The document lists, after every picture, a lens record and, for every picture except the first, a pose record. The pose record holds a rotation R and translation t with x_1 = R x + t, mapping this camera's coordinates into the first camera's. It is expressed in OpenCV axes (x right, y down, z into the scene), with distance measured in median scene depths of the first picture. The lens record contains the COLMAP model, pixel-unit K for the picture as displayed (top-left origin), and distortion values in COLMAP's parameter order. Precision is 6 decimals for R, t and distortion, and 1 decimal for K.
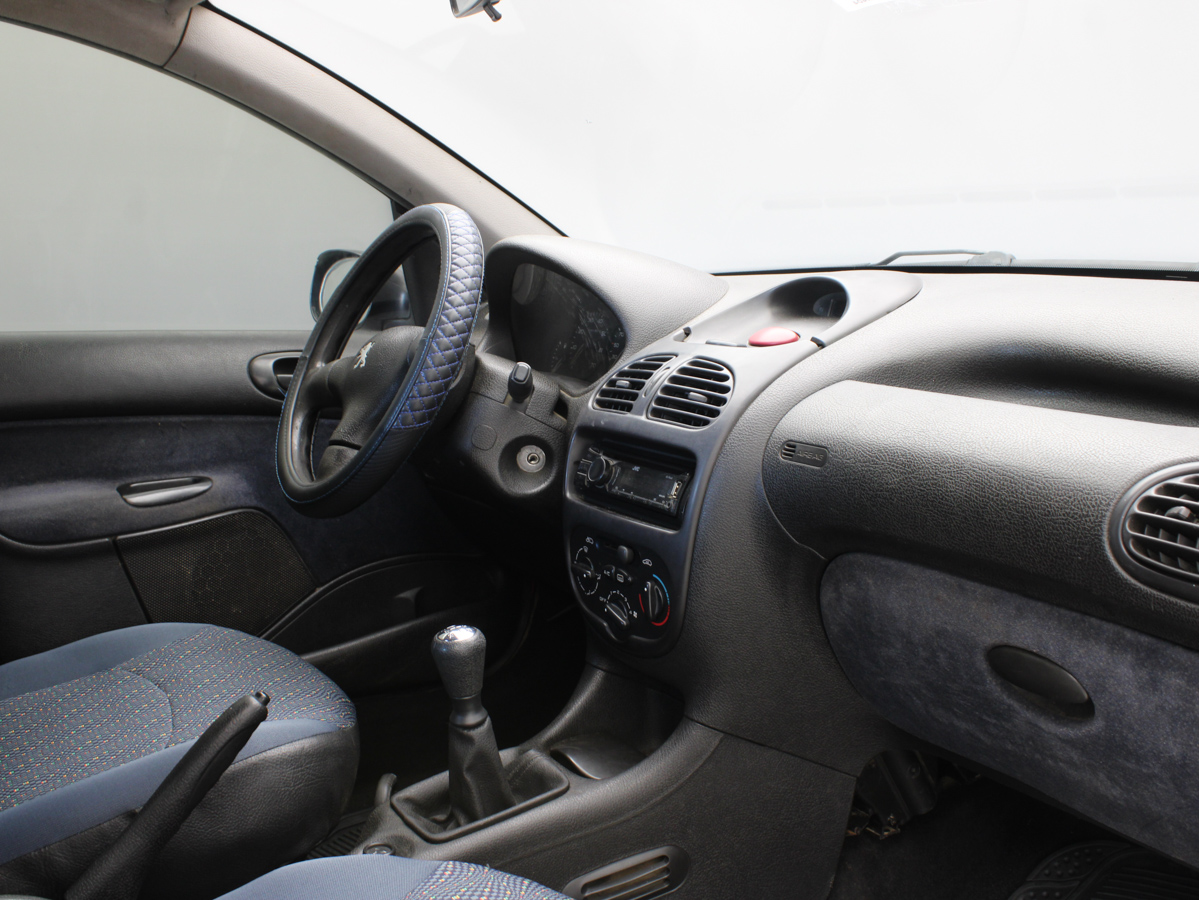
lens RADIAL K [[1244.4, 0, 599.7], [0, 1244.4, 455.0], [0, 0, 1]] dist [-0.097104, 0.000000]
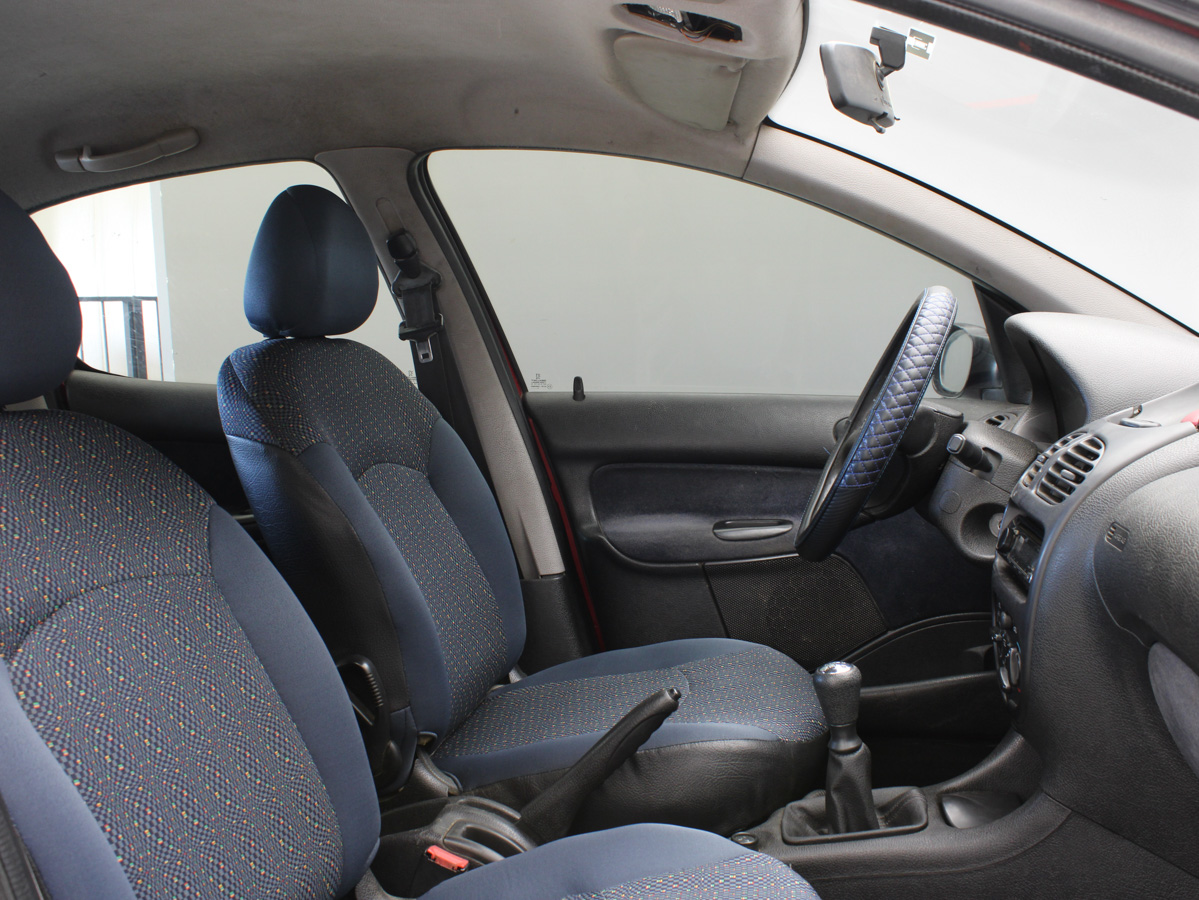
lens RADIAL K [[1244.4, 0, 601.0], [0, 1244.4, 445.5], [0, 0, 1]] dist [-0.097104, 0.000000]
pose [[0.763349, 0.044829, -0.644429, 0.322269], [-0.078814, 0.996600, -0.024030, -0.011632], [0.641160, 0.069133, 0.764286, -0.015343]]
